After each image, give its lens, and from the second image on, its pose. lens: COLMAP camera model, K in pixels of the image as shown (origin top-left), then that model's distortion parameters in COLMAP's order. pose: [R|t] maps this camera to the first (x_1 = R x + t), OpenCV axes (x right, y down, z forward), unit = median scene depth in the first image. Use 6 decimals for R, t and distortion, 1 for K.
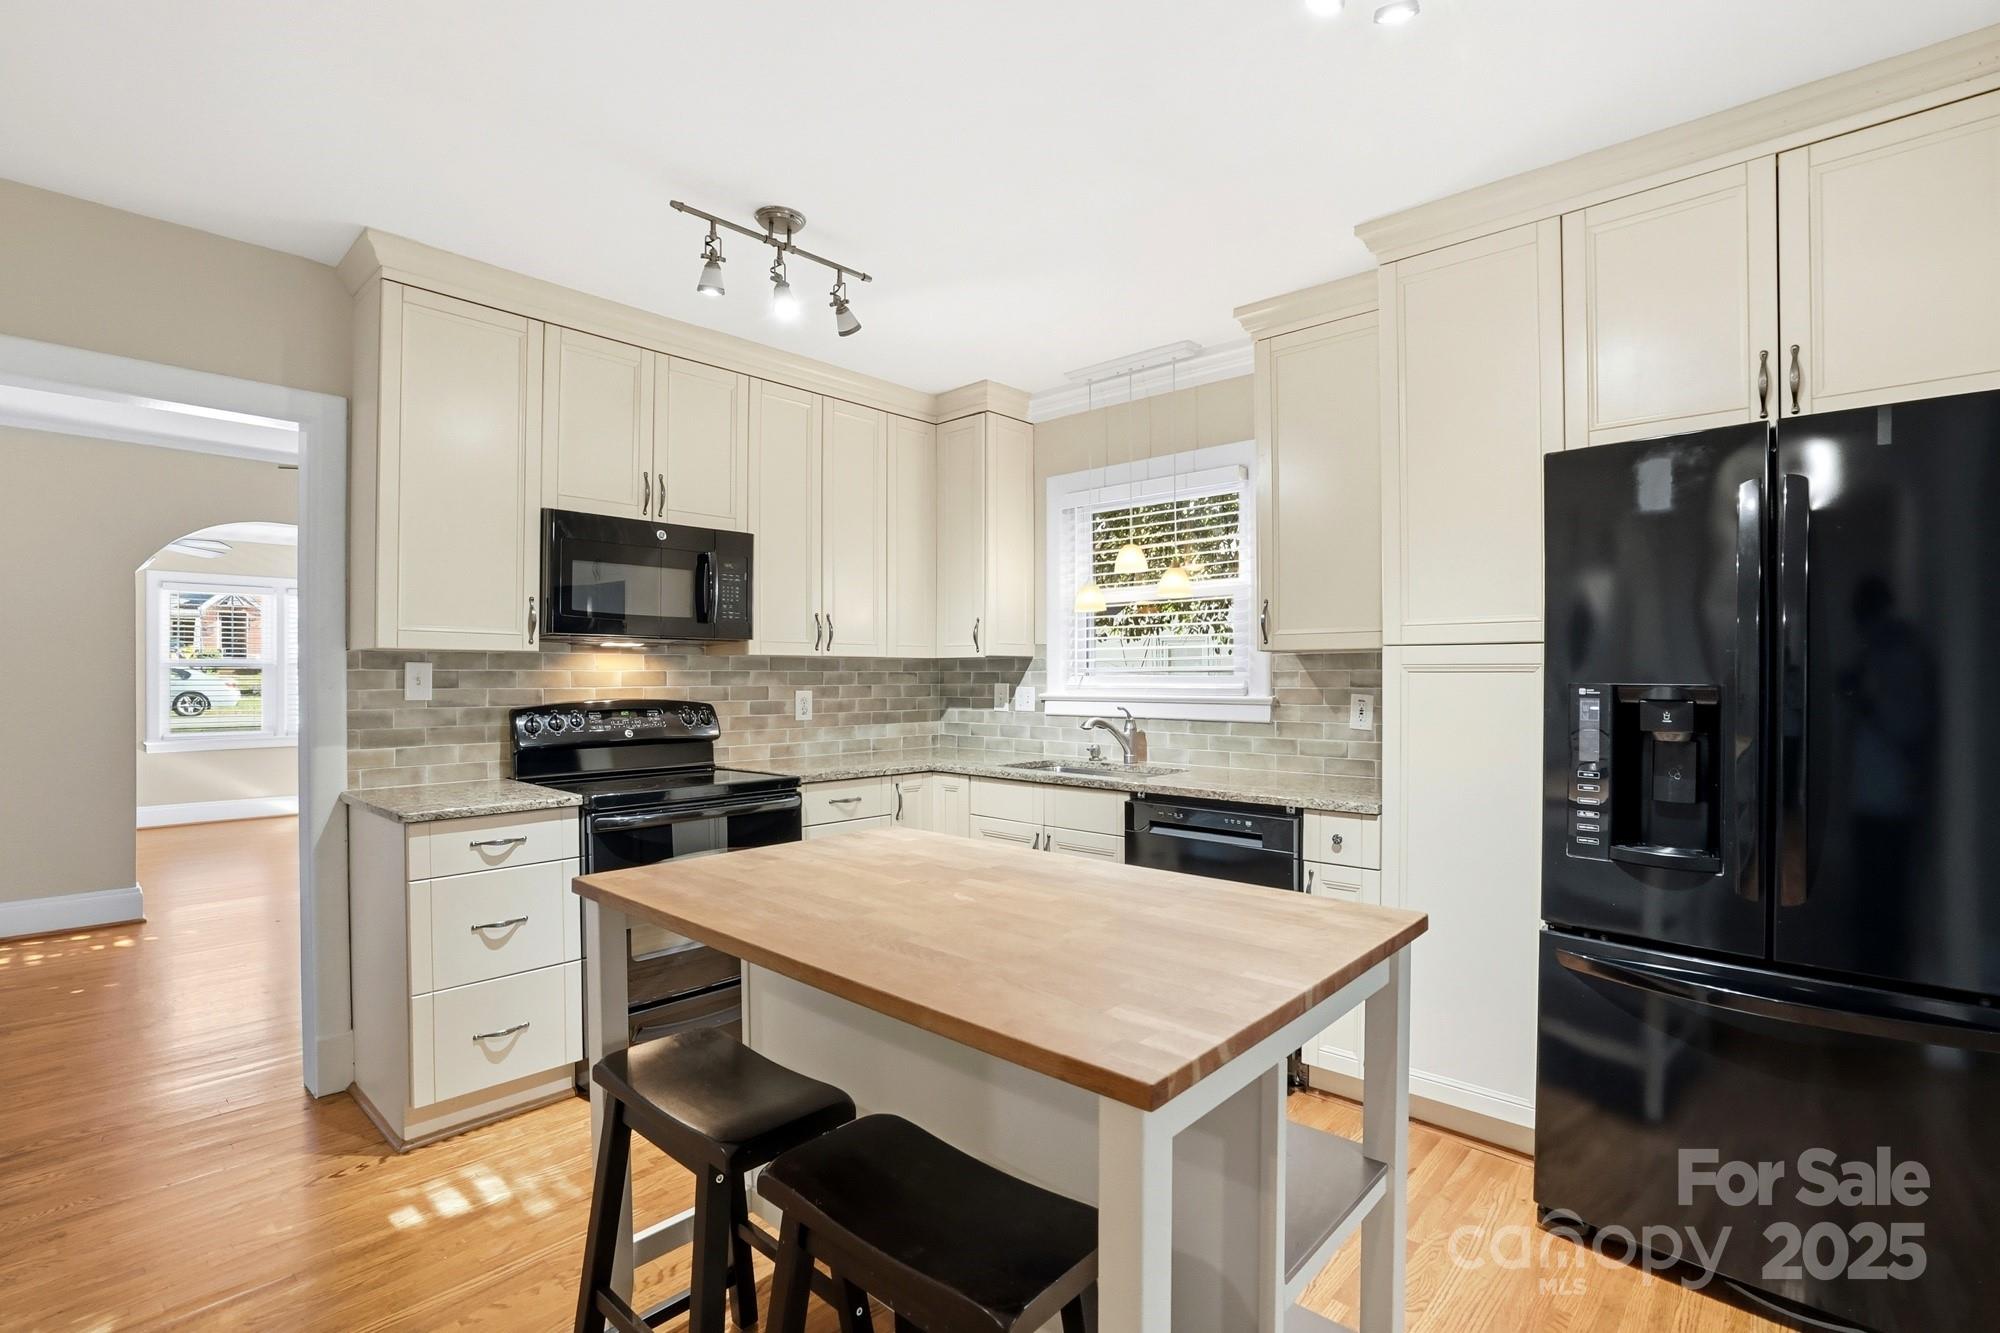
lens RADIAL K [[914.9, 0, 993.2], [0, 914.9, 666.4], [0, 0, 1]] dist [-0.036310, 0.005491]
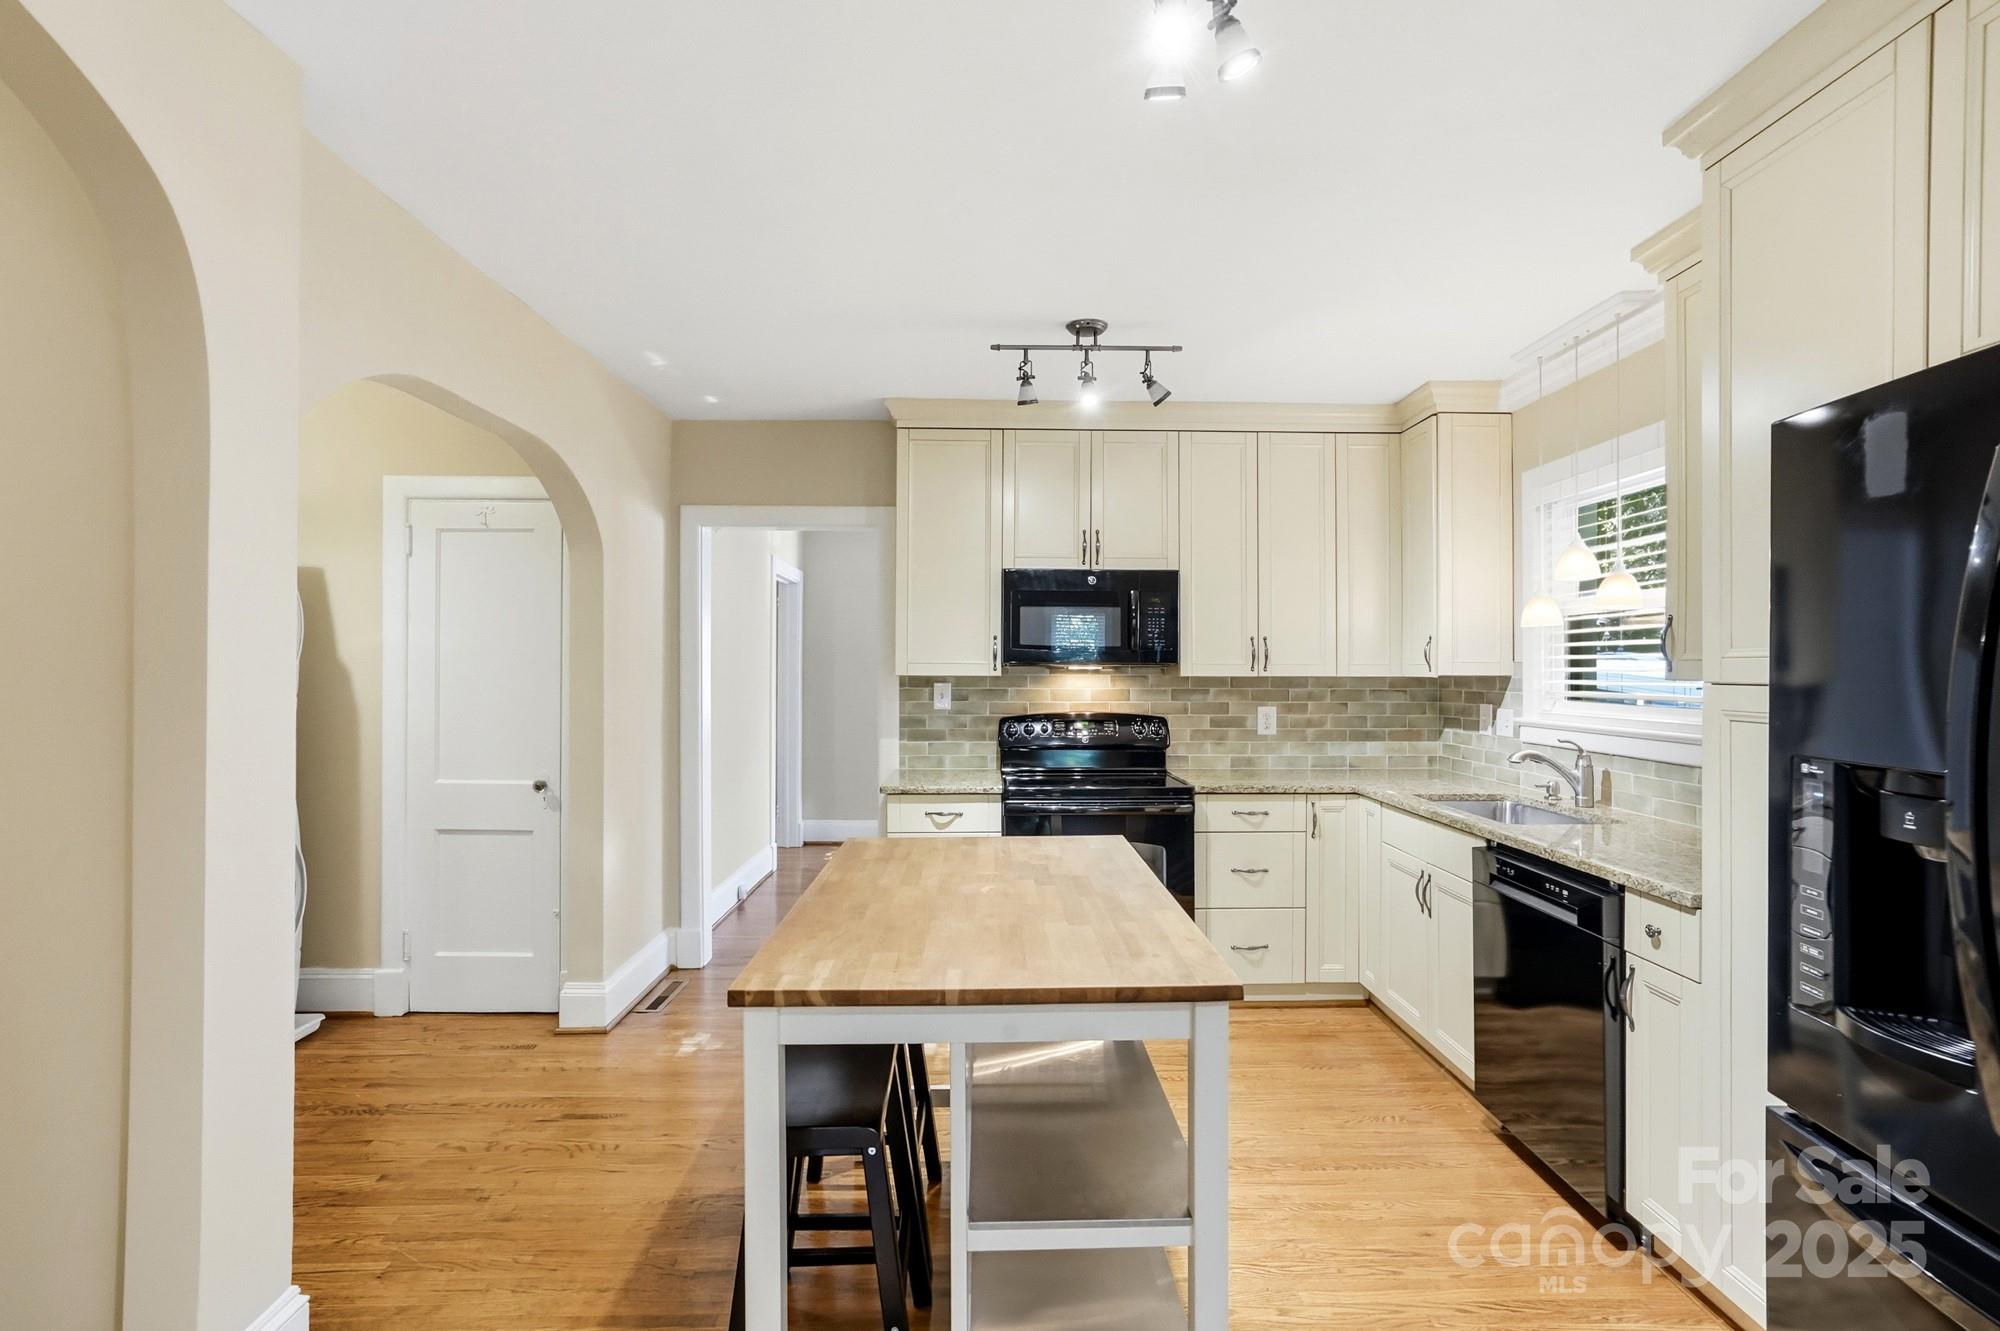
lens RADIAL K [[914.9, 0, 1014.8], [0, 914.9, 664.0], [0, 0, 1]] dist [-0.036310, 0.005491]
pose [[0.699201, -0.000999, -0.714924, 0.428814], [0.003736, 0.999990, 0.002257, -0.033223], [0.714915, -0.004249, 0.699199, 0.056169]]
